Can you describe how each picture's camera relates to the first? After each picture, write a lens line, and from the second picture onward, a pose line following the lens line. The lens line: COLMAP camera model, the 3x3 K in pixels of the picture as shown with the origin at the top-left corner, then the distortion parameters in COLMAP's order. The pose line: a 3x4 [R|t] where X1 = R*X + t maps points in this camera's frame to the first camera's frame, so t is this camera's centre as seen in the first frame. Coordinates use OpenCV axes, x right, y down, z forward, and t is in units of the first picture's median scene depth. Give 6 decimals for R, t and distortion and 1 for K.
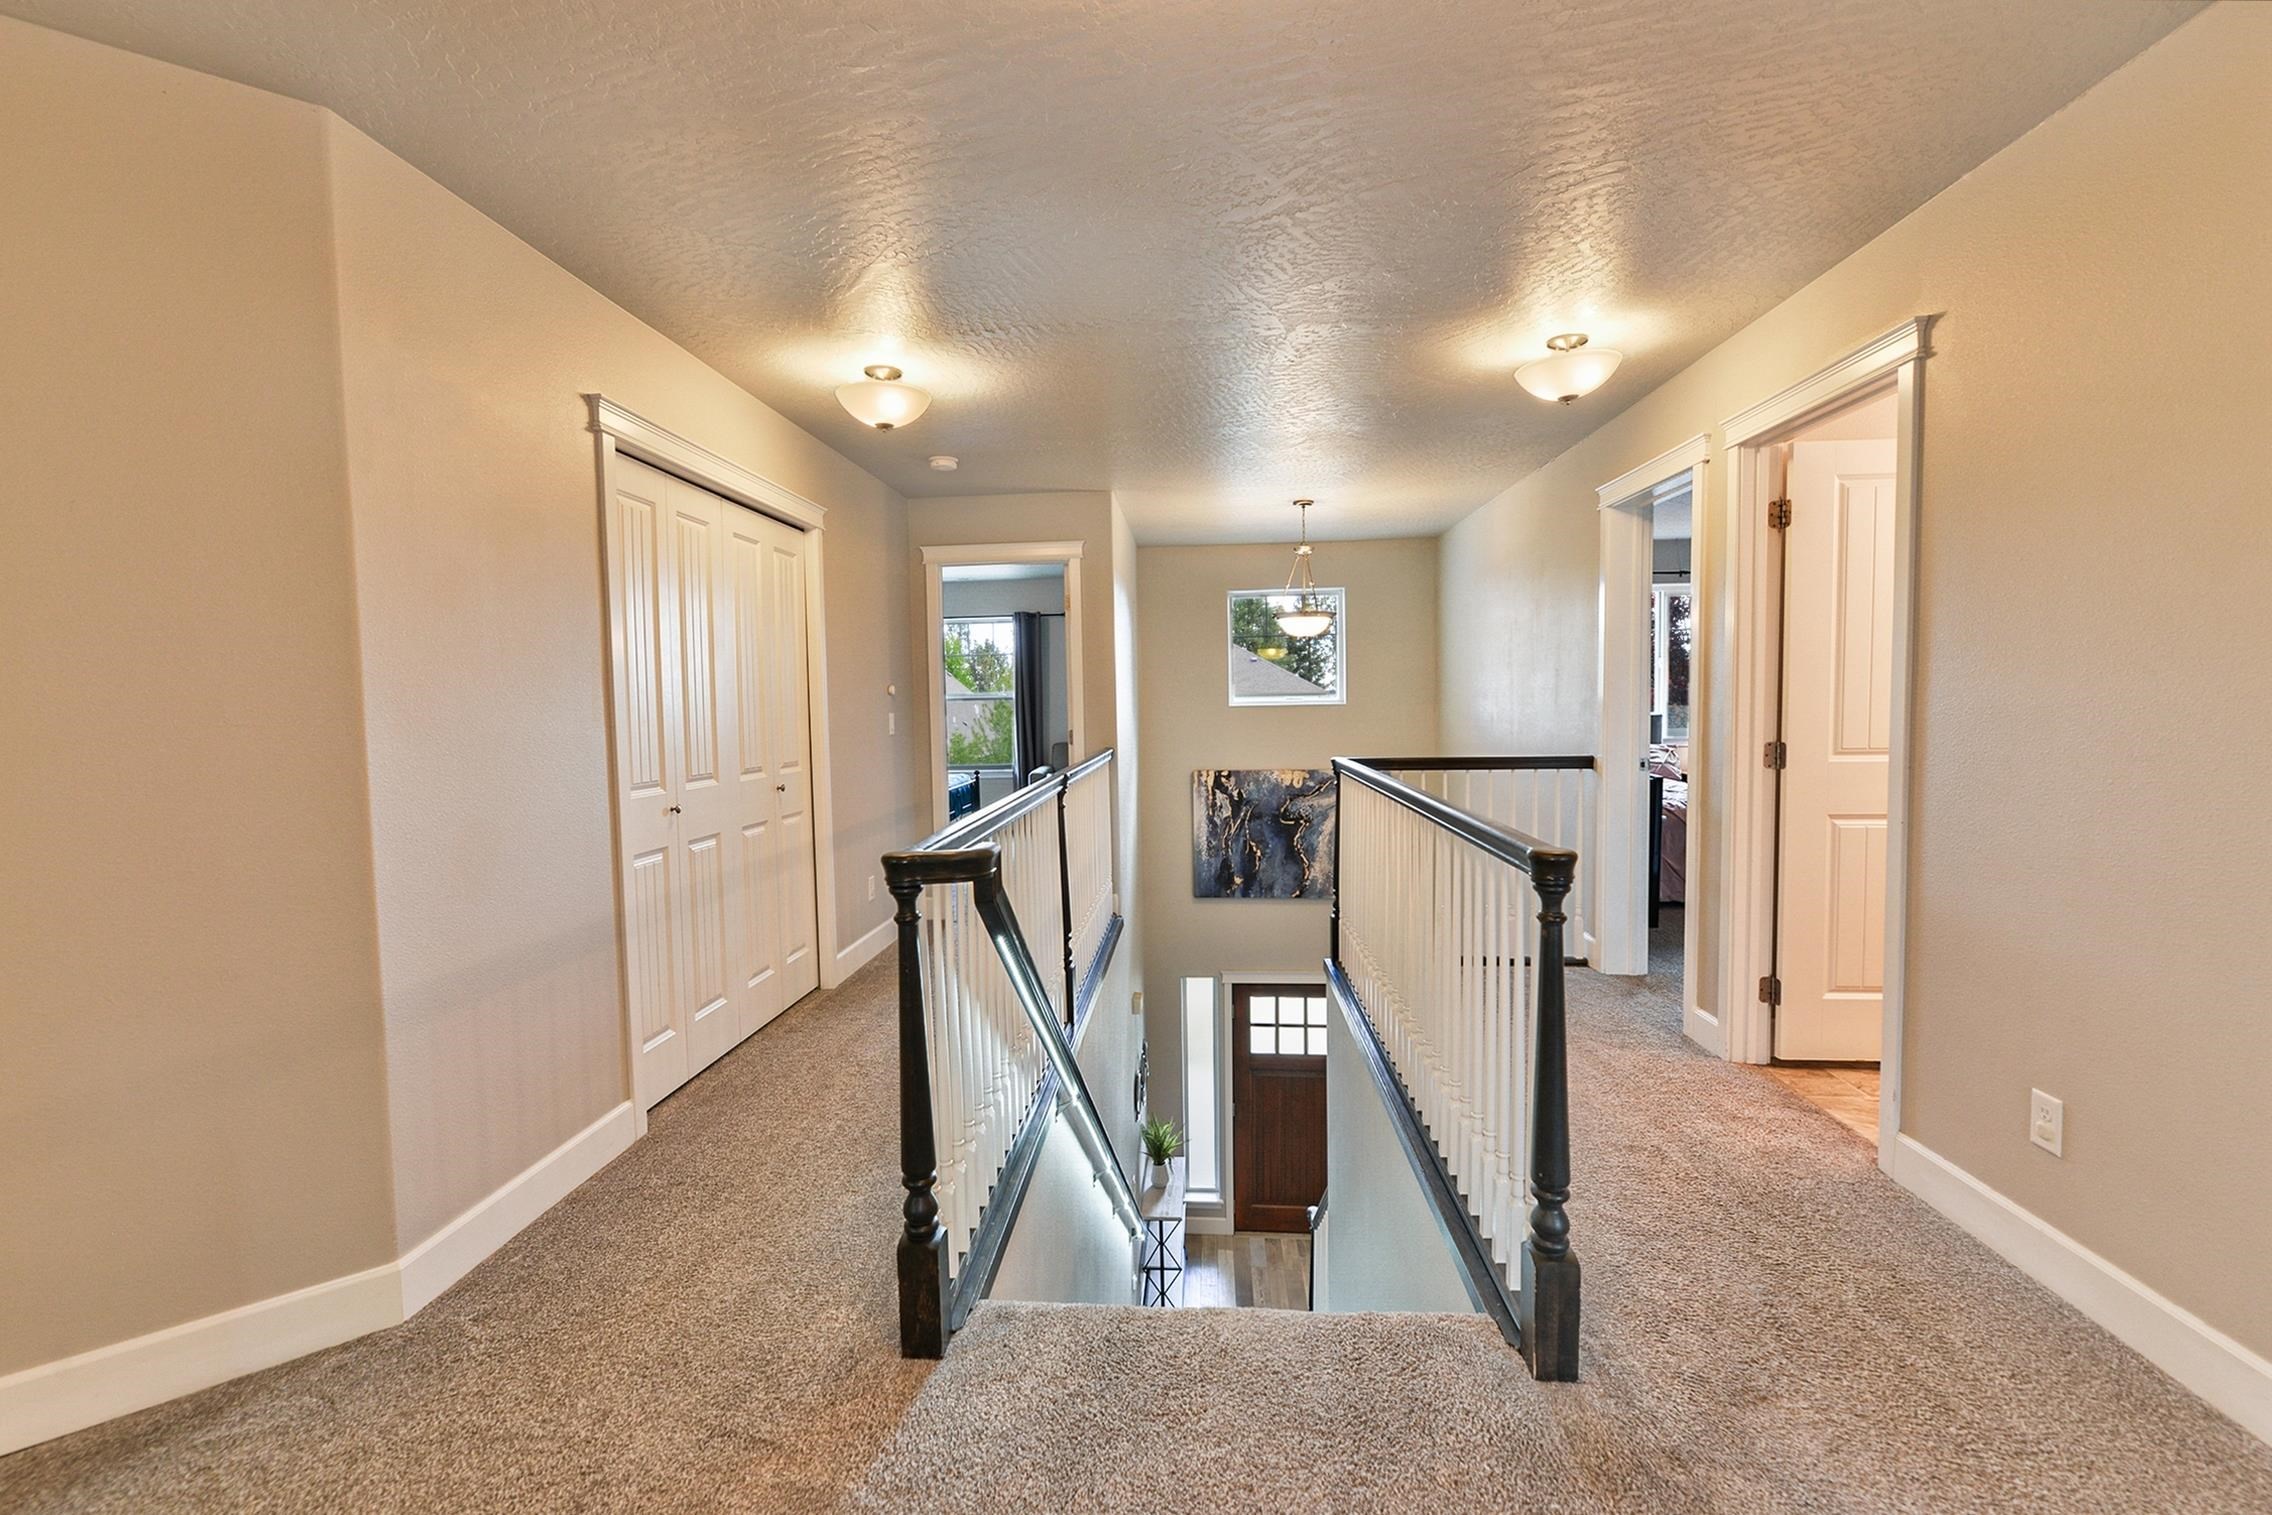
lens RADIAL K [[996.1, 0, 1135.6], [0, 996.1, 753.4], [0, 0, 1]] dist [-0.000162, -0.000022]
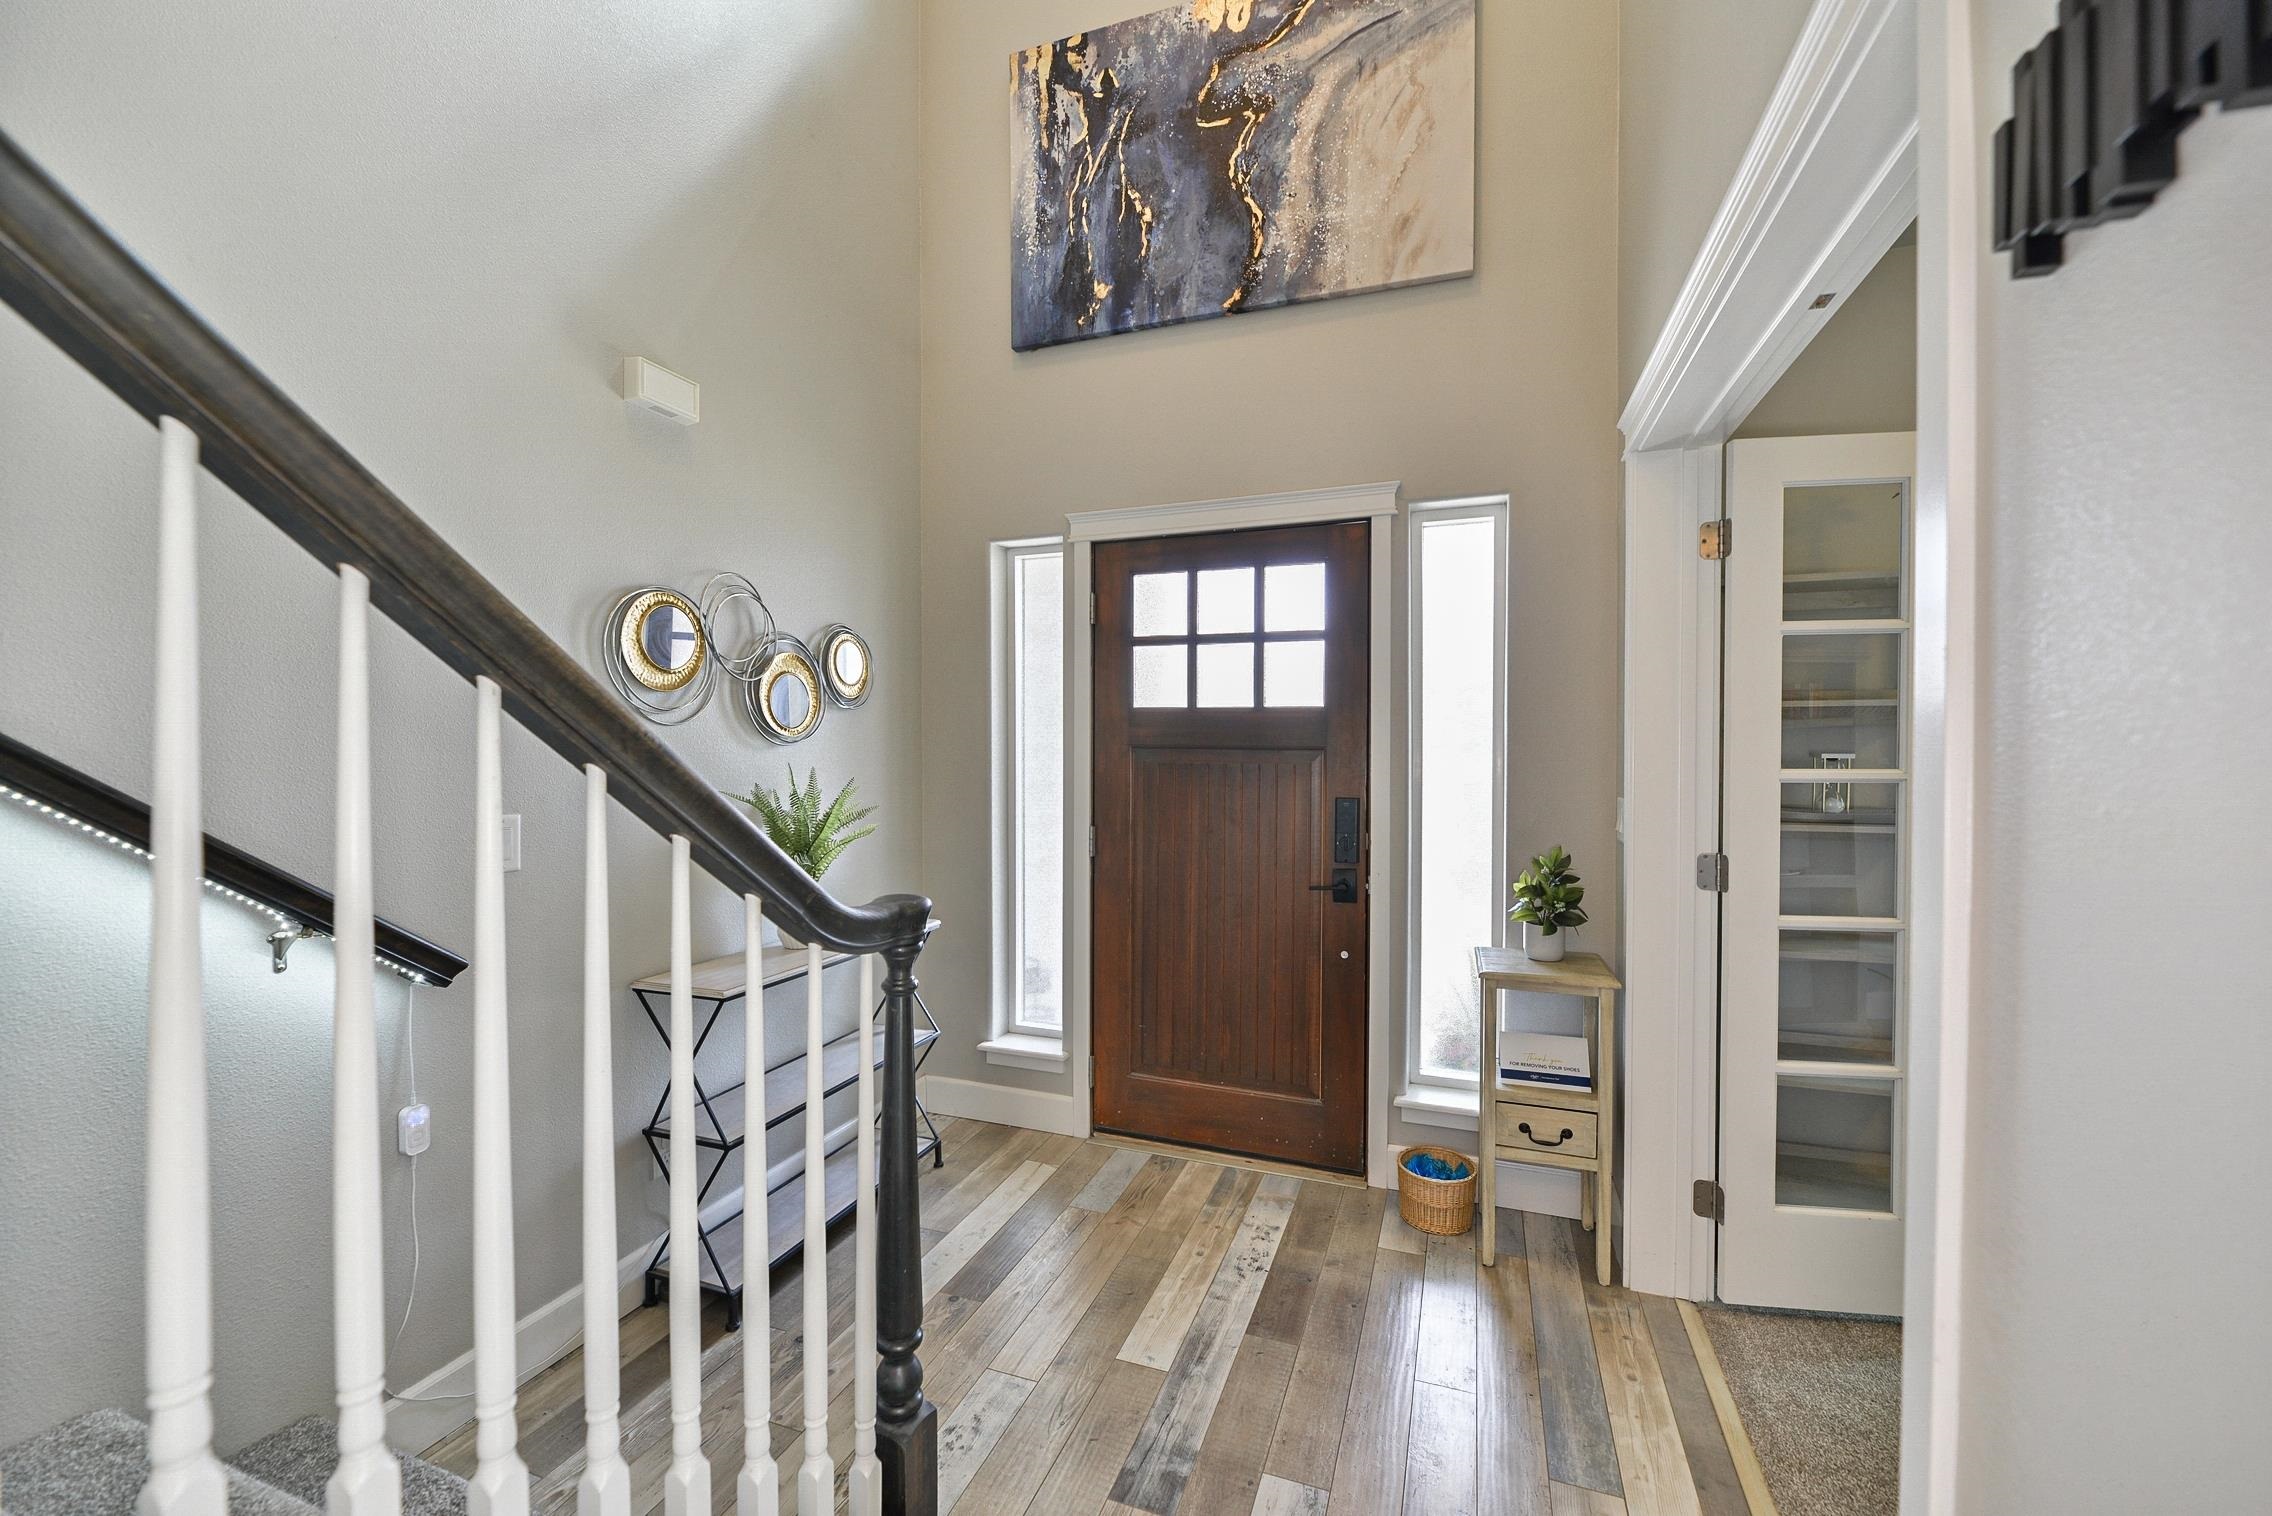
lens RADIAL K [[921.3, 0, 1131.3], [0, 921.3, 760.1], [0, 0, 1]] dist [-0.006596, -0.000153]
pose [[0.960374, 0.017111, -0.278188, 0.227488], [-0.025625, 0.999307, -0.026996, 0.338255], [0.277534, 0.033055, 0.960147, 0.634657]]
